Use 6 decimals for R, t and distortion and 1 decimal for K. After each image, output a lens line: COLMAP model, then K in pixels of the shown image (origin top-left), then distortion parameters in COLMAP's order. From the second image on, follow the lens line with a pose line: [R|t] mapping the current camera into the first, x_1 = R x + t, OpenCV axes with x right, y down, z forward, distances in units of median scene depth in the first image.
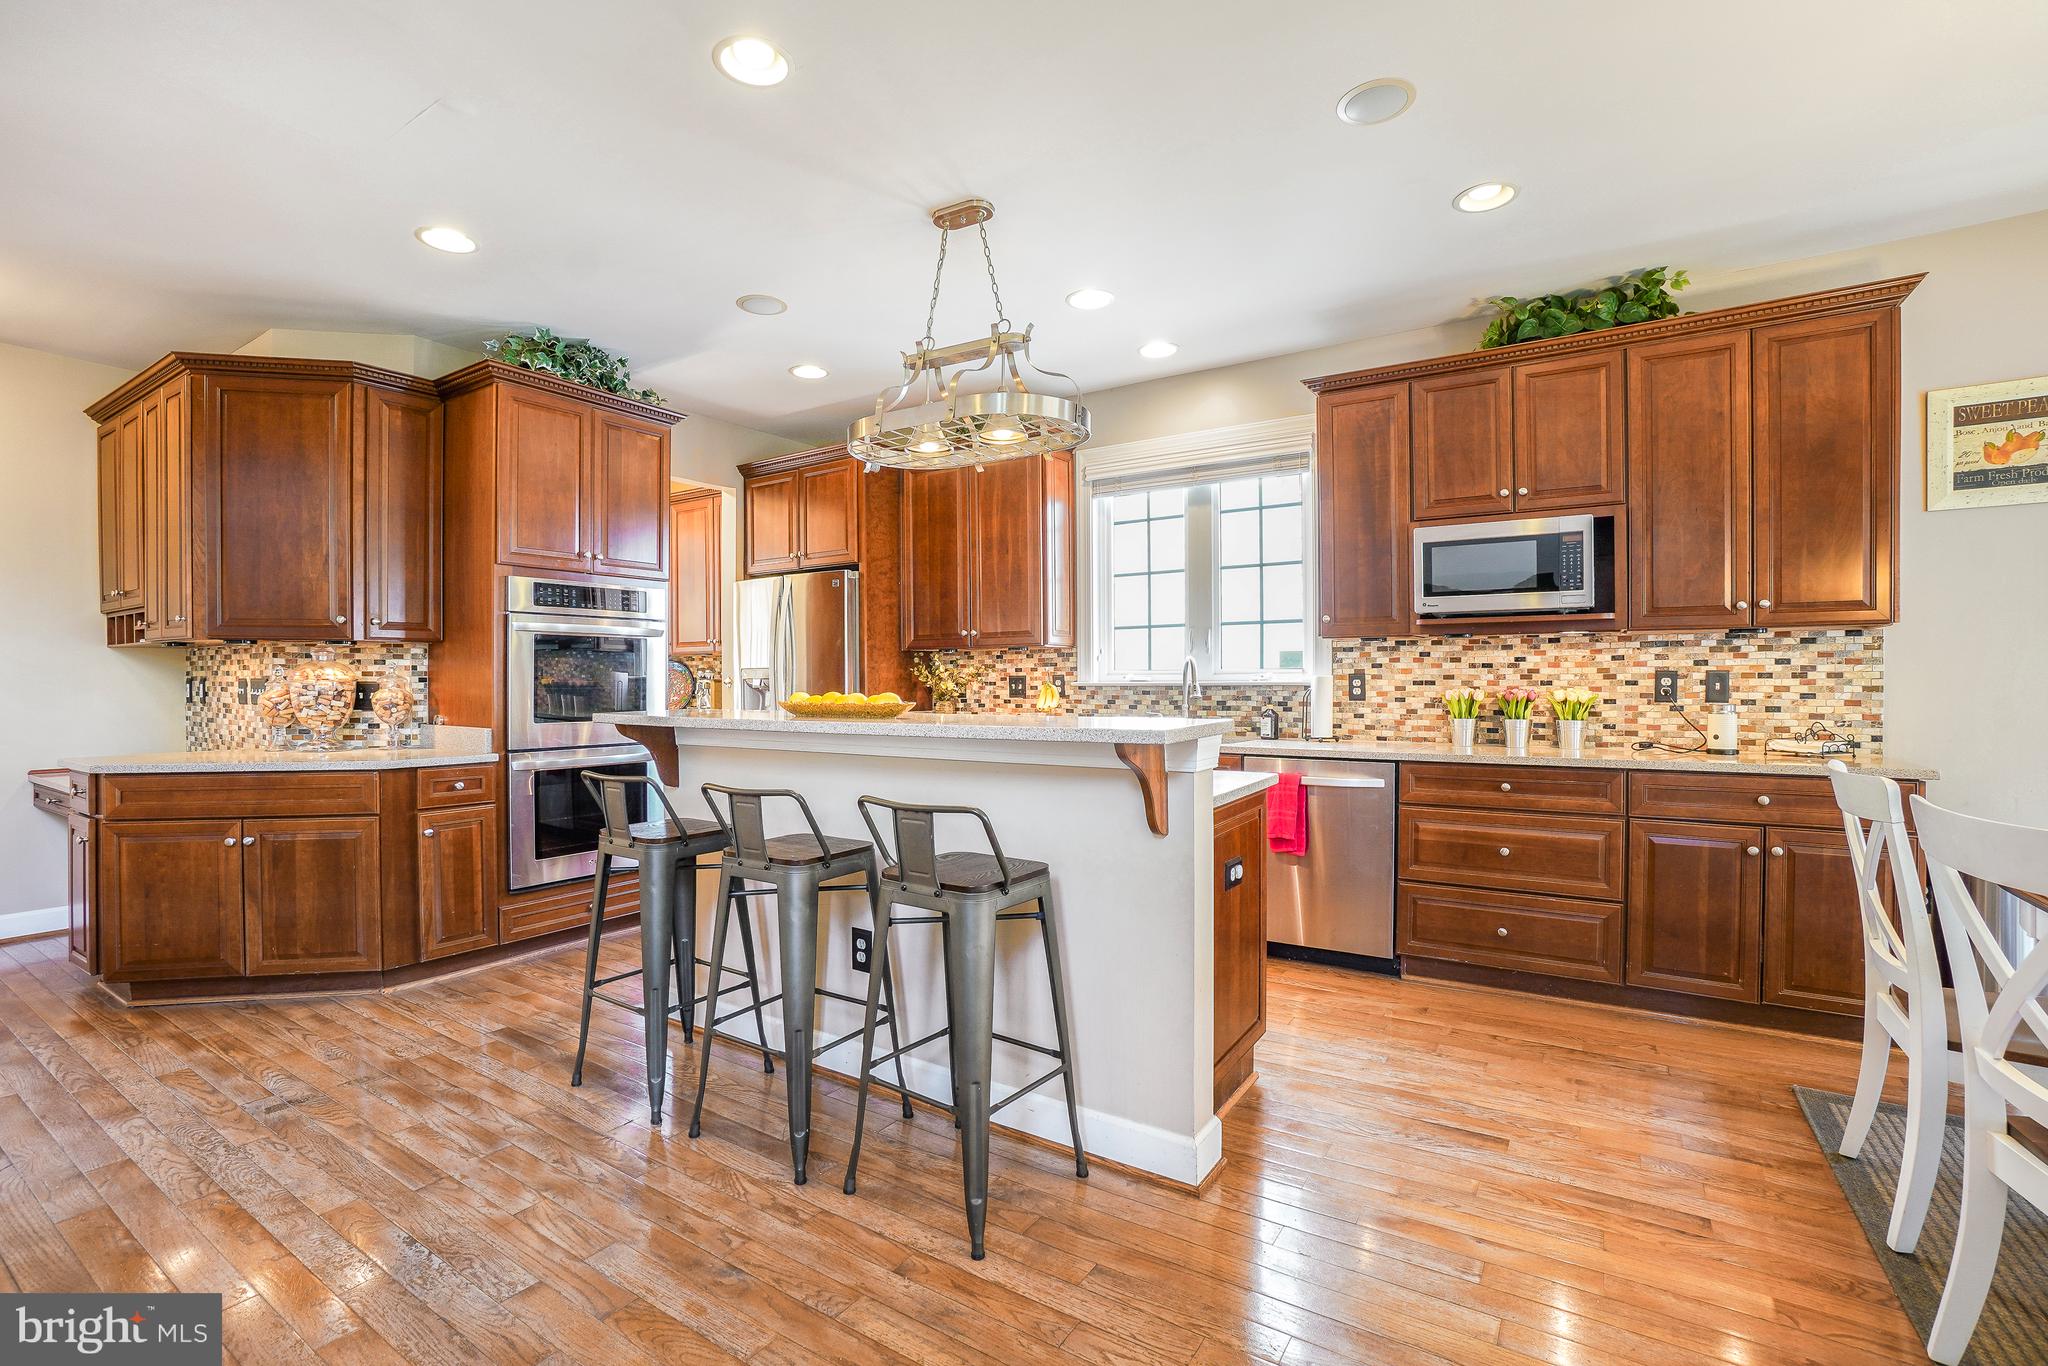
lens RADIAL K [[925.6, 0, 1006.7], [0, 925.6, 684.4], [0, 0, 1]] dist [-0.027387, 0.000055]
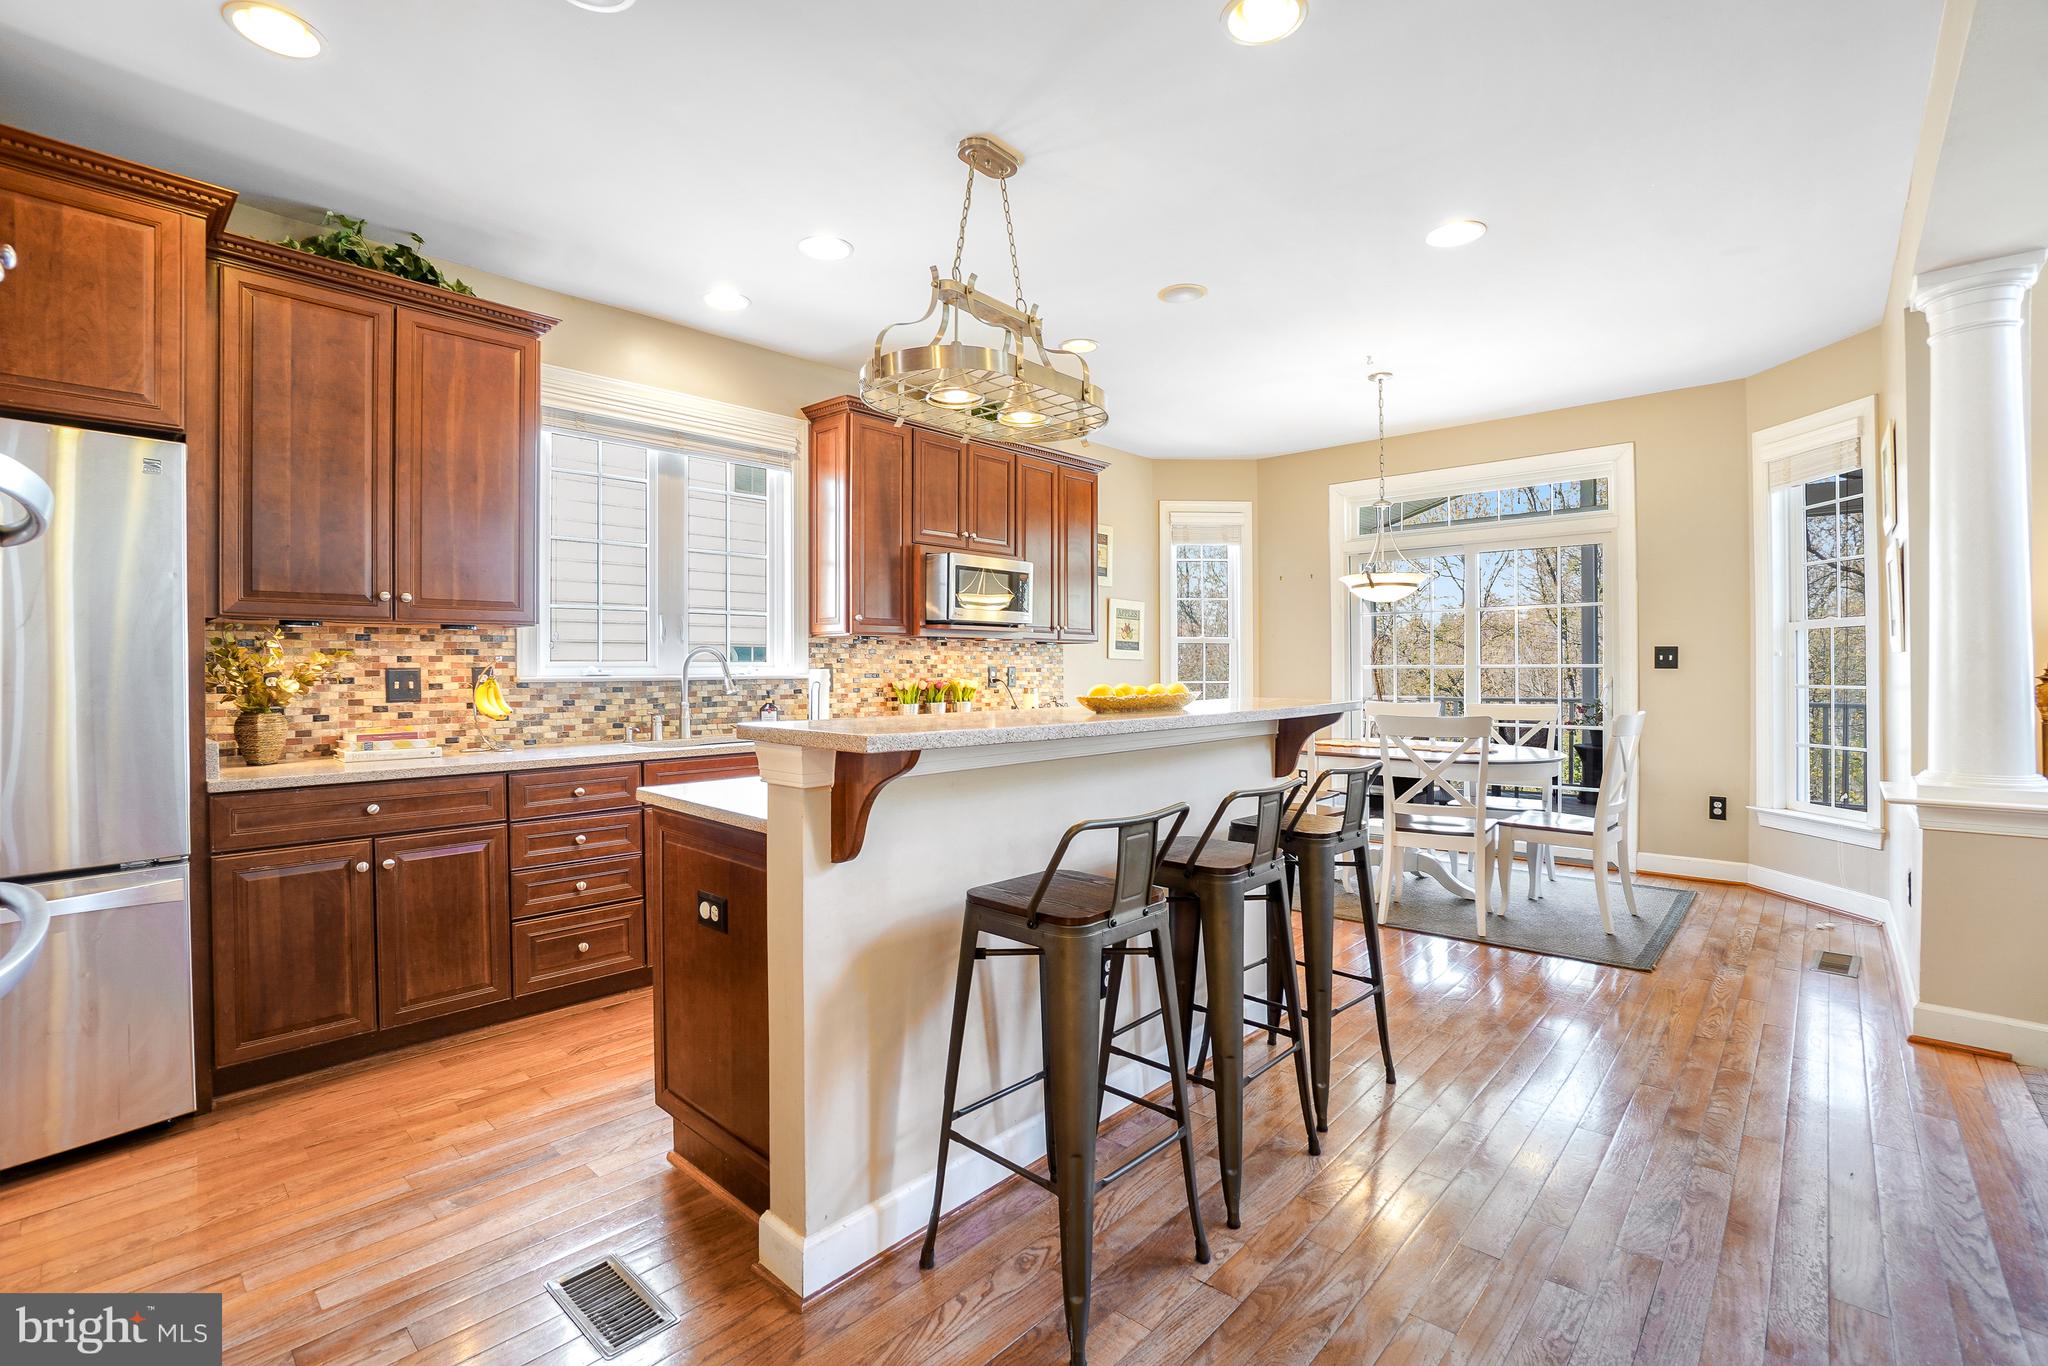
lens RADIAL K [[925.6, 0, 1006.7], [0, 925.6, 684.4], [0, 0, 1]] dist [-0.027387, 0.000055]
pose [[0.168245, -0.017185, 0.985595, -0.579323], [0.001954, 0.999852, 0.017100, -0.008717], [-0.985743, -0.000951, 0.168253, 0.519654]]
